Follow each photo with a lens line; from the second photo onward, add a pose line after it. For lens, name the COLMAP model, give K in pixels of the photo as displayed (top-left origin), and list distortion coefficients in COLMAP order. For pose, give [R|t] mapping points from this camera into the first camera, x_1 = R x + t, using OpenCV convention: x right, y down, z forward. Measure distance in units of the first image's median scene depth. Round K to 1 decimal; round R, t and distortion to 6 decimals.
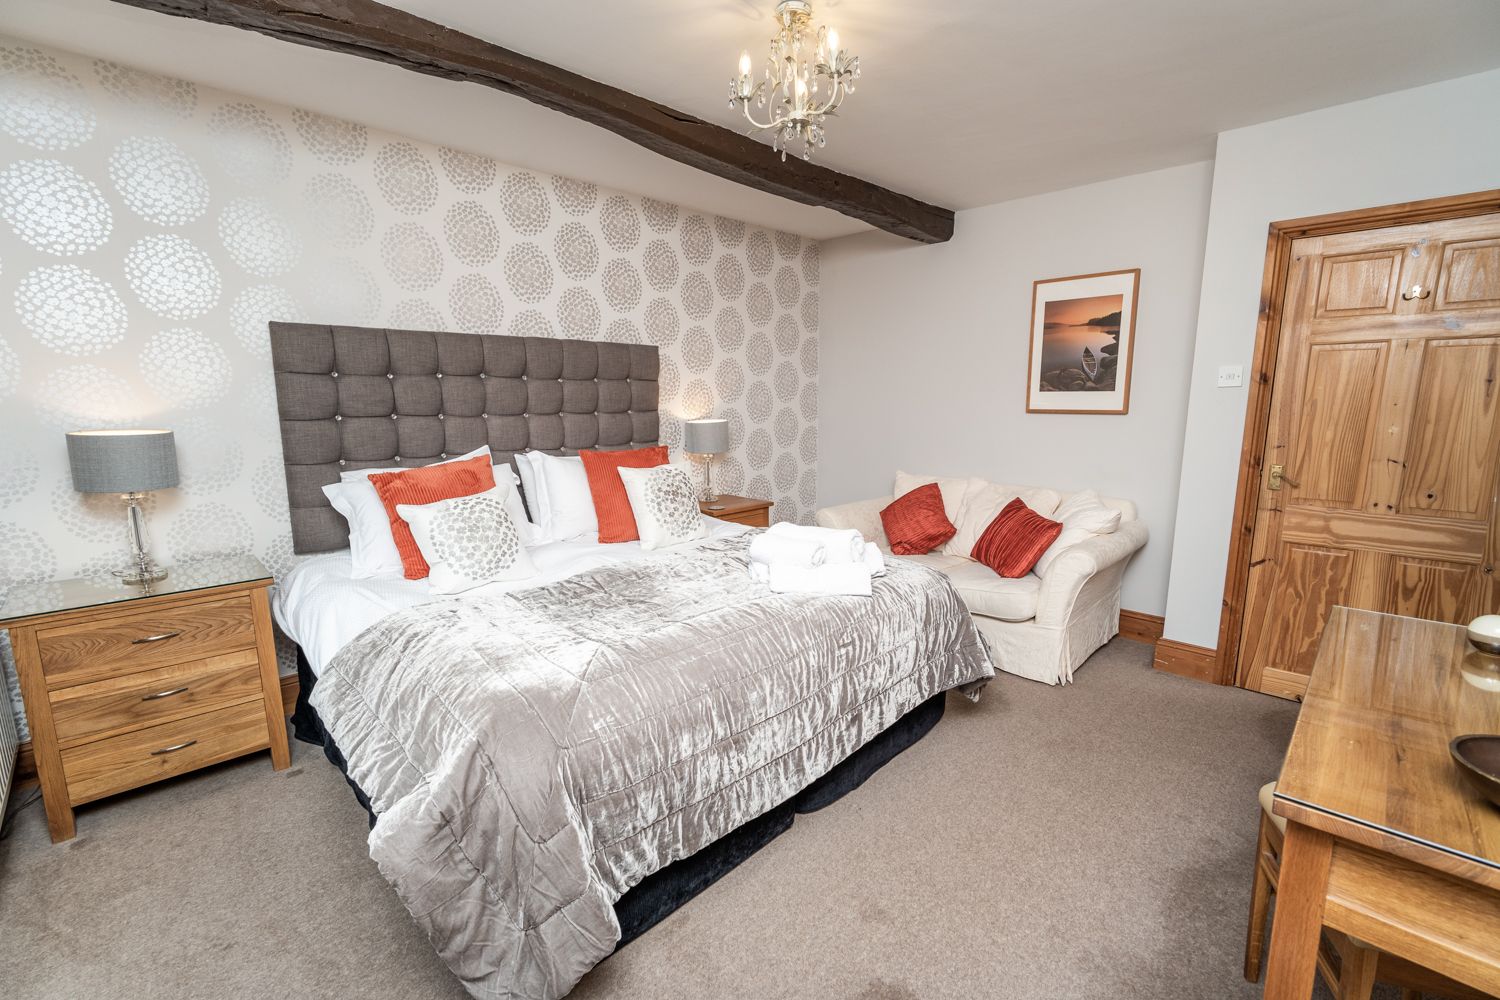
lens RADIAL K [[674.8, 0, 770.9], [0, 674.8, 503.2], [0, 0, 1]] dist [-0.000016, 0.001102]
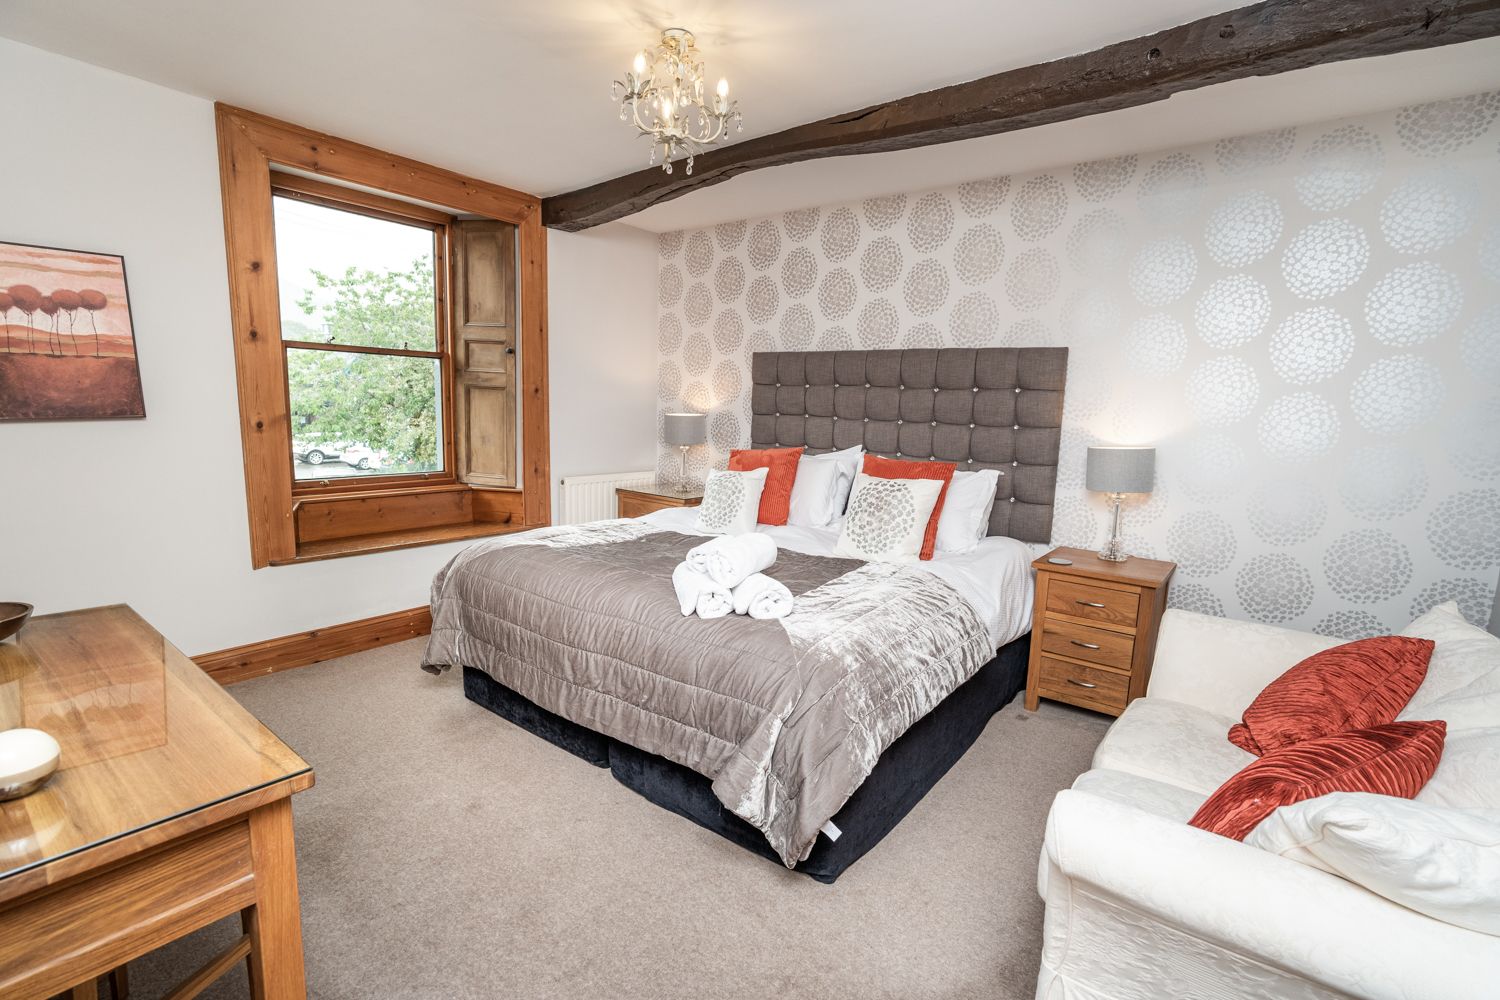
lens RADIAL K [[663.2, 0, 755.0], [0, 663.2, 502.0], [0, 0, 1]] dist [-0.004186, -0.000296]
pose [[0.113972, 0.153188, -0.981603, 0.731195], [-0.192403, 0.972738, 0.129465, -0.107025], [0.974675, 0.174108, 0.140339, 0.706569]]
